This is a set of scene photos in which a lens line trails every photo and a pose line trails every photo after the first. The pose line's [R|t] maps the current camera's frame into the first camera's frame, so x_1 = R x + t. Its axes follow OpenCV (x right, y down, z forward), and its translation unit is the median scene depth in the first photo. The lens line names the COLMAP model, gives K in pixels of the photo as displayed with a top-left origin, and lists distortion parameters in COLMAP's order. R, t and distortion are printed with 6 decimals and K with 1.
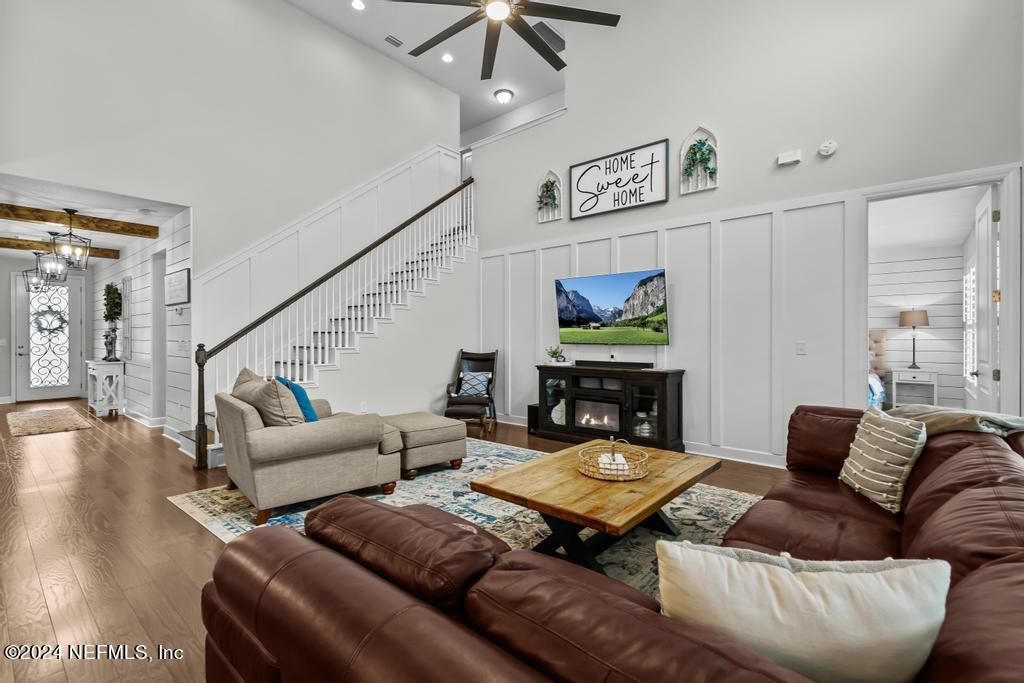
lens RADIAL K [[464.9, 0, 513.7], [0, 464.9, 336.8], [0, 0, 1]] dist [0.008846, 0.000089]
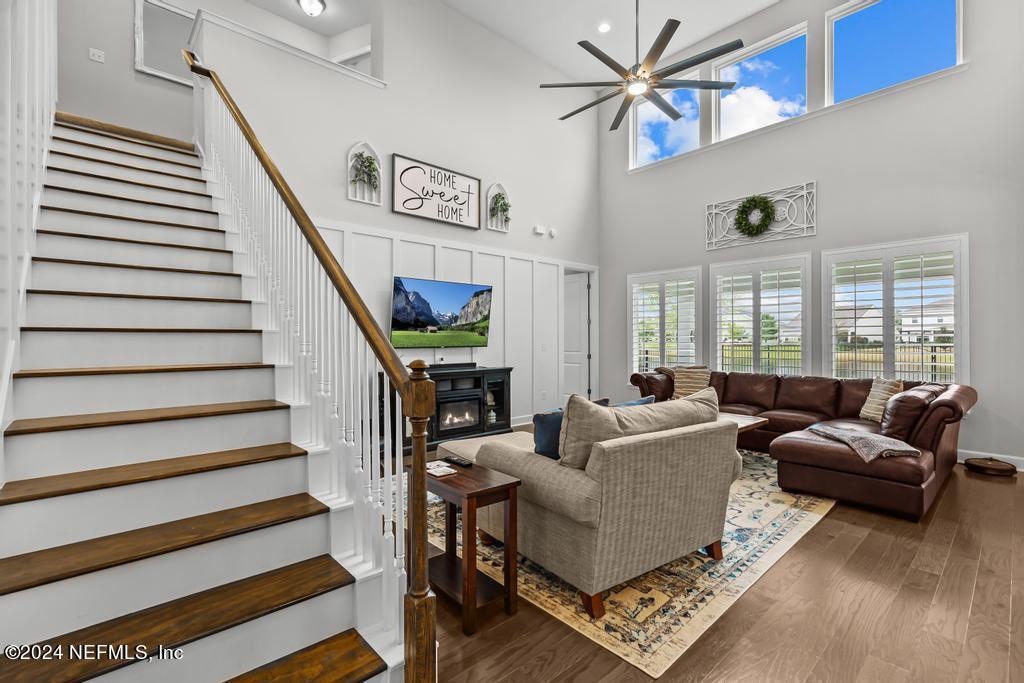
lens RADIAL K [[459.1, 0, 517.4], [0, 459.1, 339.6], [0, 0, 1]] dist [0.008992, -0.000241]
pose [[0.116005, 0.001043, 0.993248, -0.795561], [0.004117, 0.999990, -0.001531, 0.000362], [-0.993240, 0.004267, 0.115999, 0.704656]]
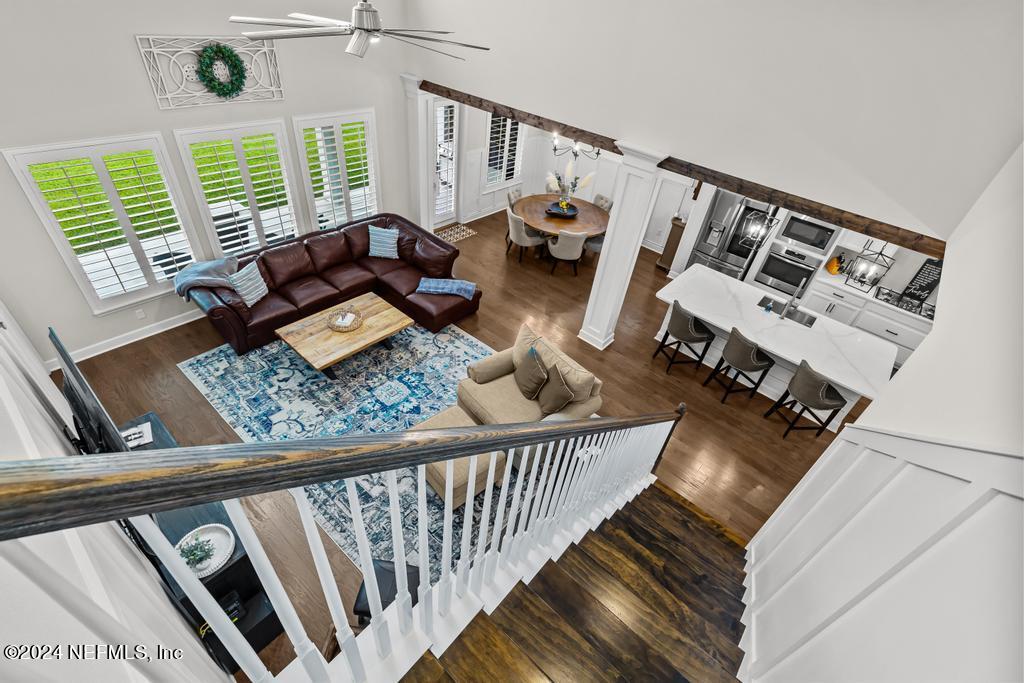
lens RADIAL K [[460.2, 0, 512.0], [0, 460.2, 341.5], [0, 0, 1]] dist [0.003914, 0.000169]
pose [[-0.994637, -0.079195, -0.066525, -0.199009], [-0.103396, 0.777192, 0.620711, -0.498269], [0.002545, 0.624260, -0.781212, 1.312632]]
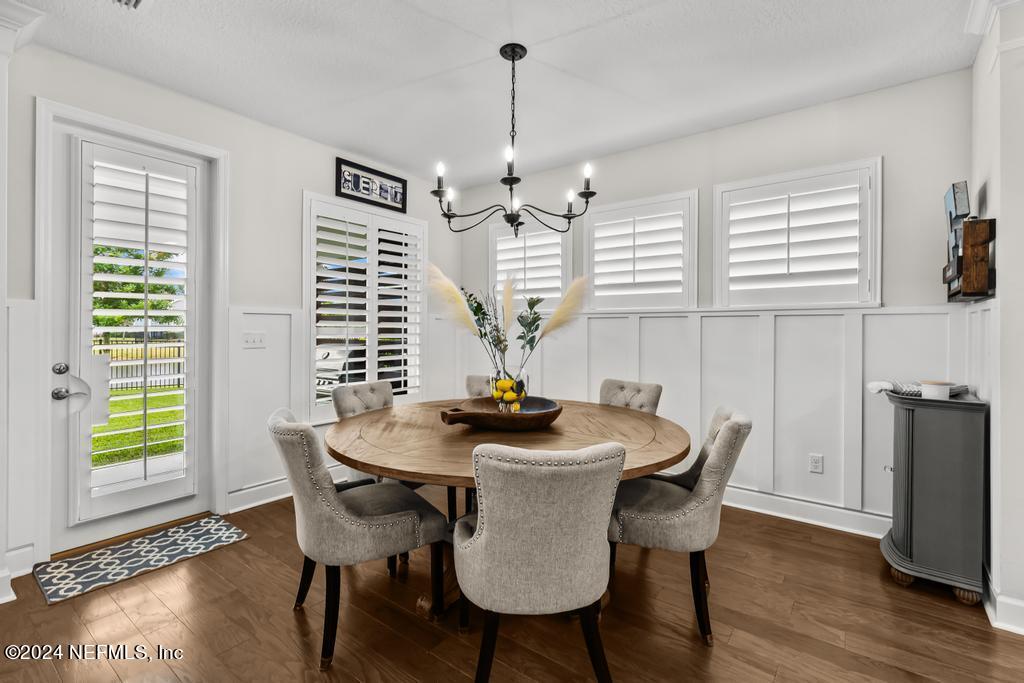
lens RADIAL K [[462.9, 0, 514.6], [0, 462.9, 331.1], [0, 0, 1]] dist [0.005279, -0.001082]
pose [[-0.997594, -0.003527, -0.069238, -0.405136], [-0.003861, 0.999982, 0.004691, 0.002038], [0.069220, 0.004947, -0.997589, 0.317028]]
